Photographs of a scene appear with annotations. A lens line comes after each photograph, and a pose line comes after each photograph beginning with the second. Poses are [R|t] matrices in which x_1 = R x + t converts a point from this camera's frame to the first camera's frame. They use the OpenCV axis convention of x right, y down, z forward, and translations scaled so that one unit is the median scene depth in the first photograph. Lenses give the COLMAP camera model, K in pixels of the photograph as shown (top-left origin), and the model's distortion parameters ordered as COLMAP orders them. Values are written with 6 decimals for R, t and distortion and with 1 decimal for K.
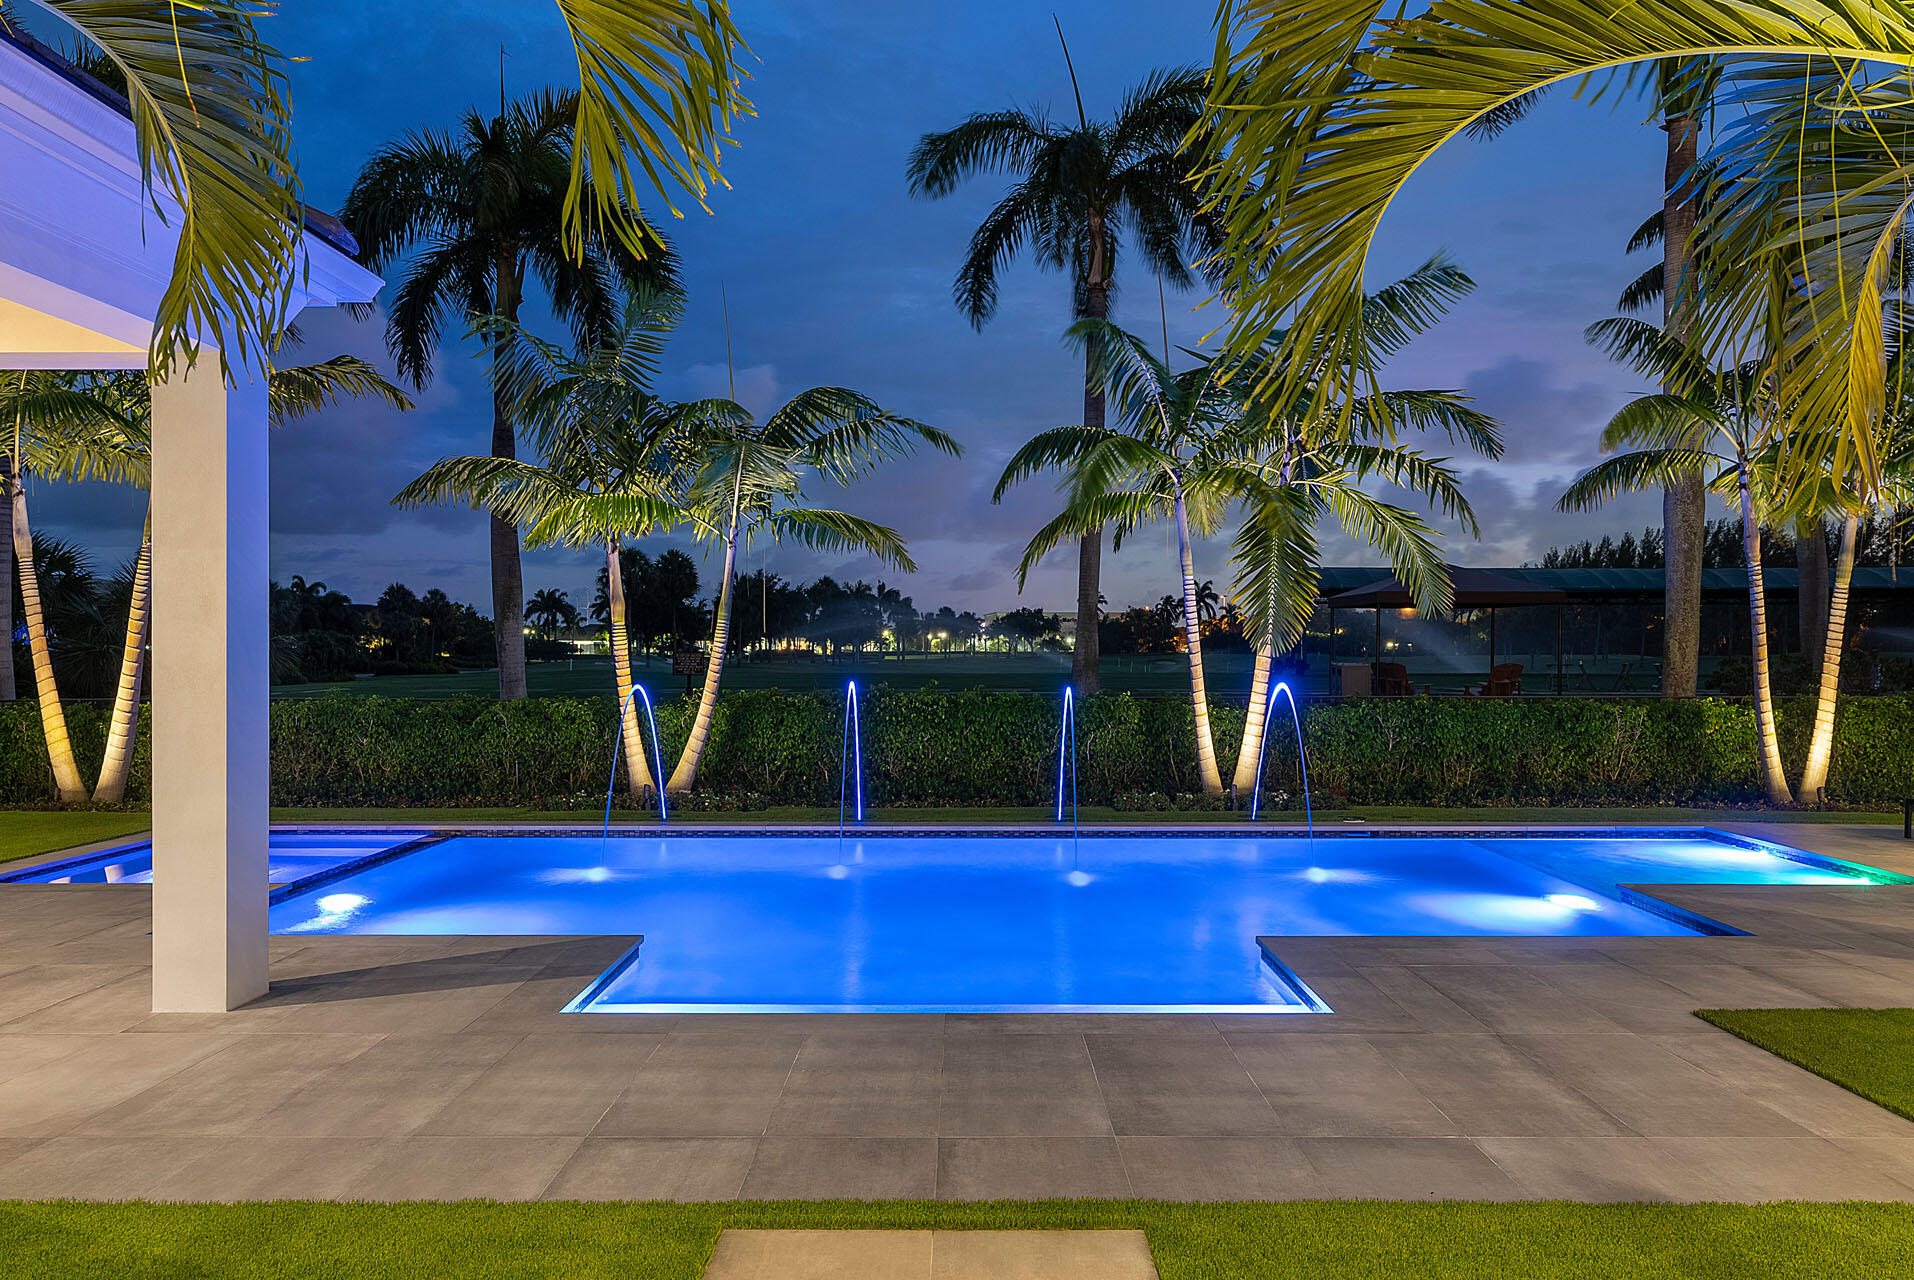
lens RADIAL K [[1254.8, 0, 958.3], [0, 1254.8, 689.6], [0, 0, 1]] dist [0.002194, 0.001960]
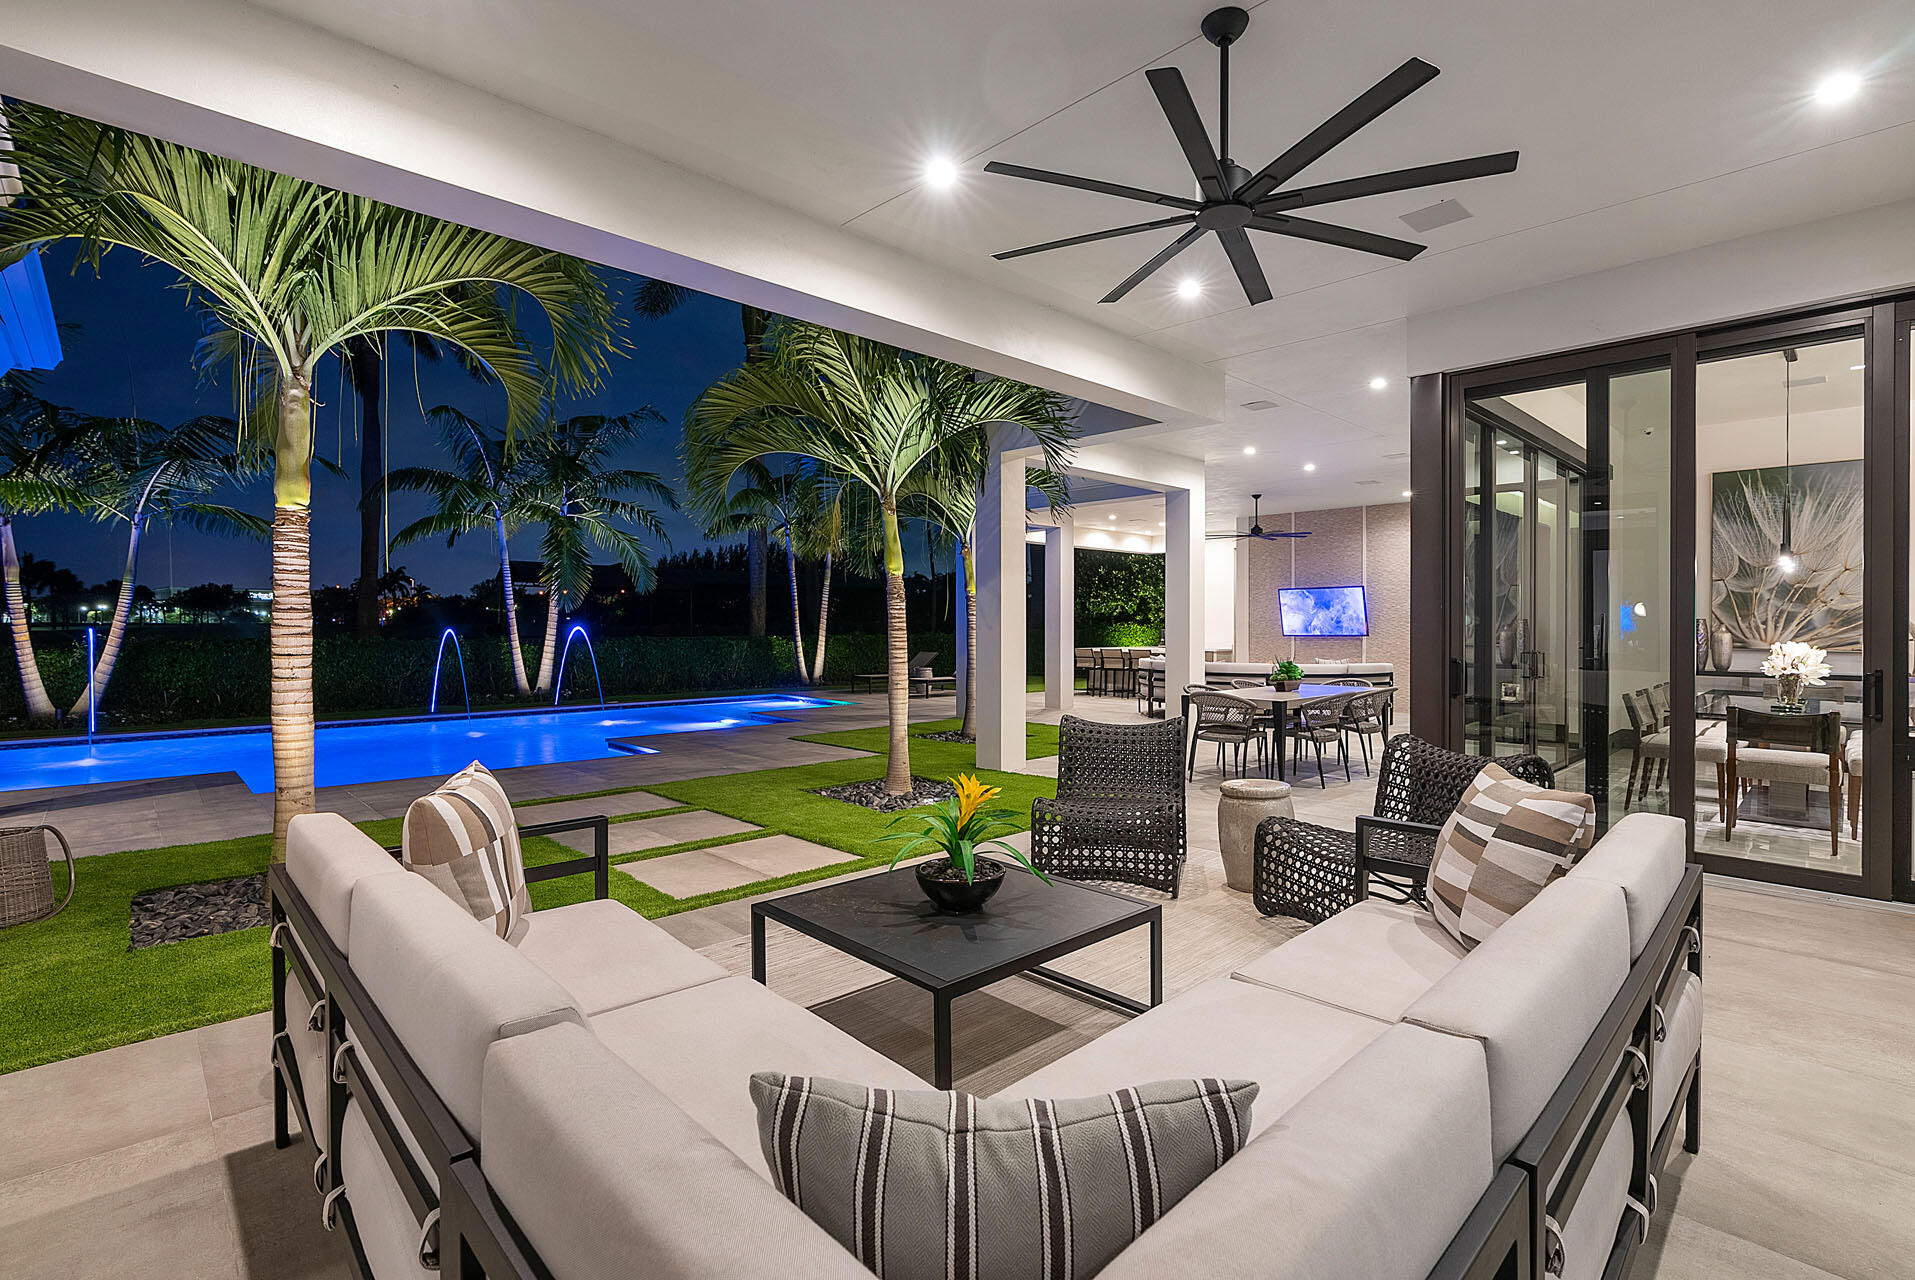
lens RADIAL K [[875.7, 0, 957.5], [0, 875.7, 640.0], [0, 0, 1]] dist [0.001087, 0.000161]
pose [[0.724931, -0.013341, 0.688692, -0.185148], [0.020955, 0.999777, -0.002691, 0.024858], [-0.688502, 0.016382, 0.725049, -0.263093]]
